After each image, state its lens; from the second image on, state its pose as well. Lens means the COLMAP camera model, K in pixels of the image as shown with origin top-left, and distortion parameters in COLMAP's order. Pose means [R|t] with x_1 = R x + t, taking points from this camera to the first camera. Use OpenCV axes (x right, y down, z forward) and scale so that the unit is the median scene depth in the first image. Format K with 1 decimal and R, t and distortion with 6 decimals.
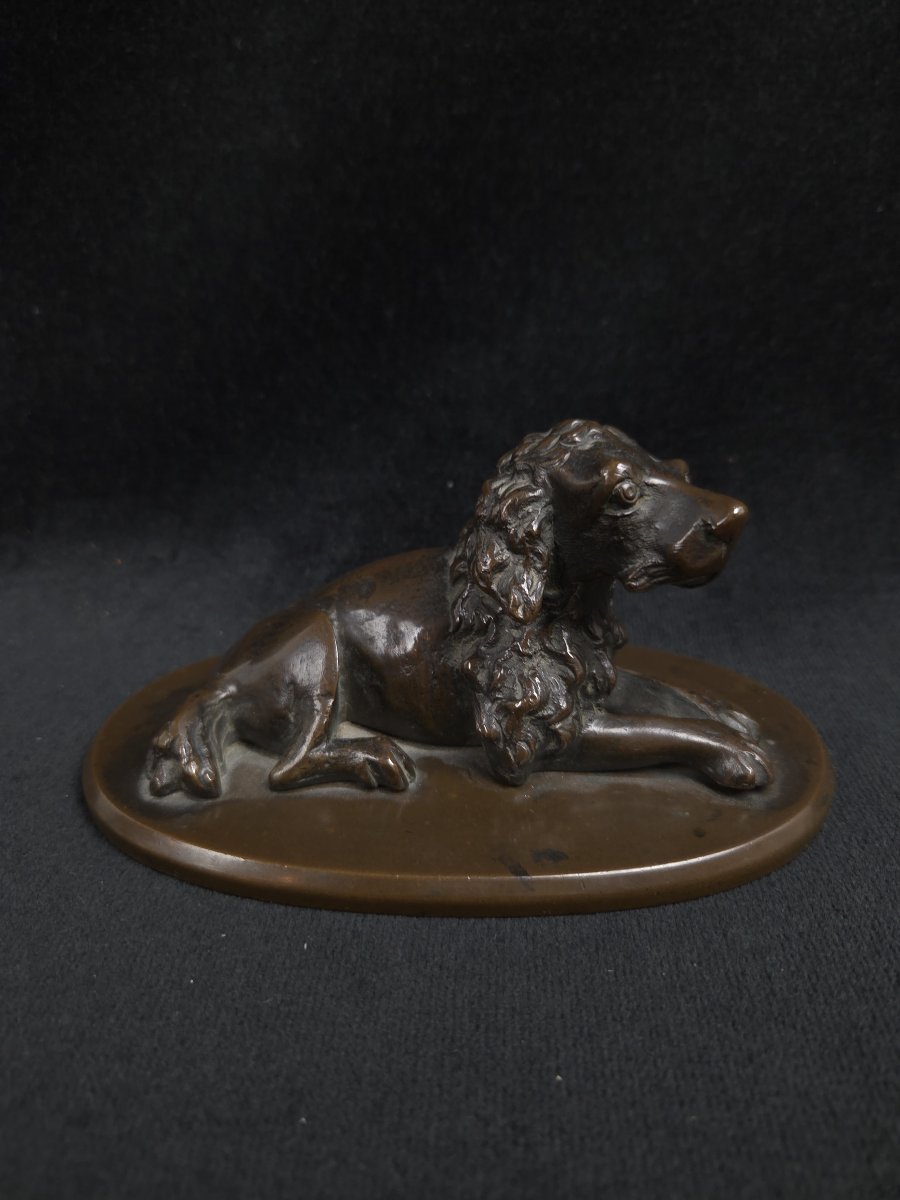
lens RADIAL K [[871.6, 0, 446.0], [0, 871.6, 586.6], [0, 0, 1]] dist [-0.001897, -0.004398]
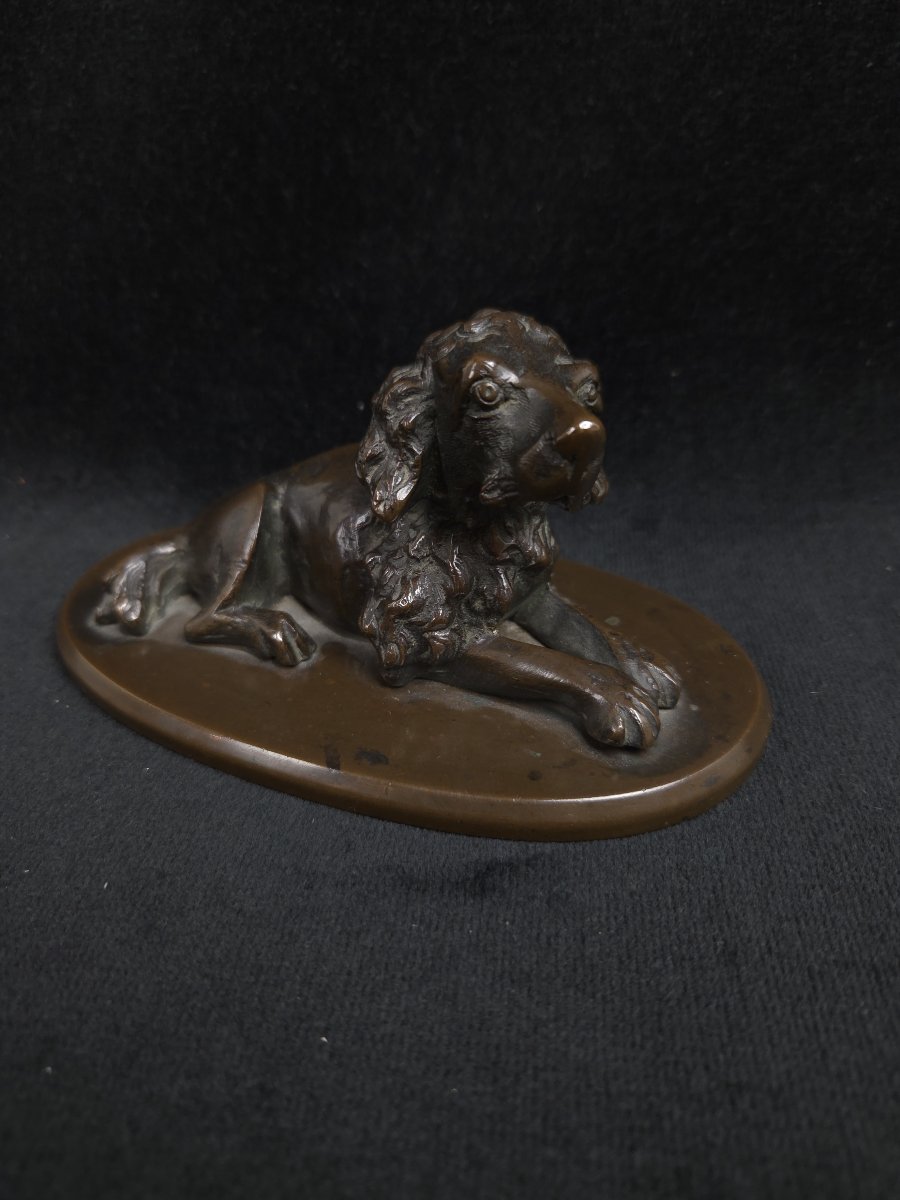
lens RADIAL K [[870.6, 0, 450.0], [0, 870.6, 600.0], [0, 0, 1]] dist [-0.012739, -0.005353]
pose [[0.925661, 0.189396, -0.327537, 0.450874], [-0.147772, 0.977908, 0.147847, -0.022987], [0.348303, -0.088455, 0.933199, 0.114540]]
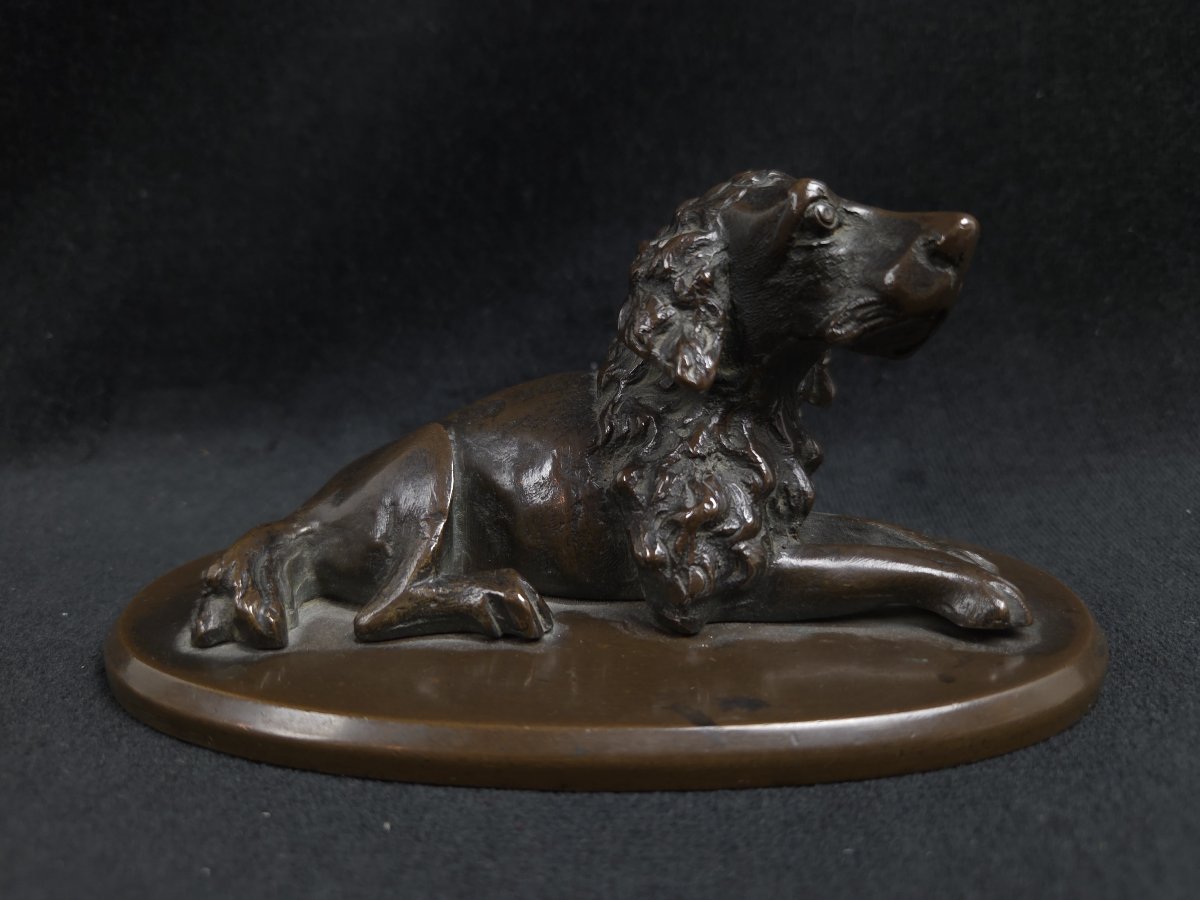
lens RADIAL K [[870.6, 0, 600.0], [0, 870.6, 450.0], [0, 0, 1]] dist [-0.012739, -0.005353]
pose [[0.999813, -0.001784, 0.019266, -0.009434], [0.006069, 0.974400, -0.224738, 0.245160], [-0.018372, 0.224813, 0.974229, 0.249153]]
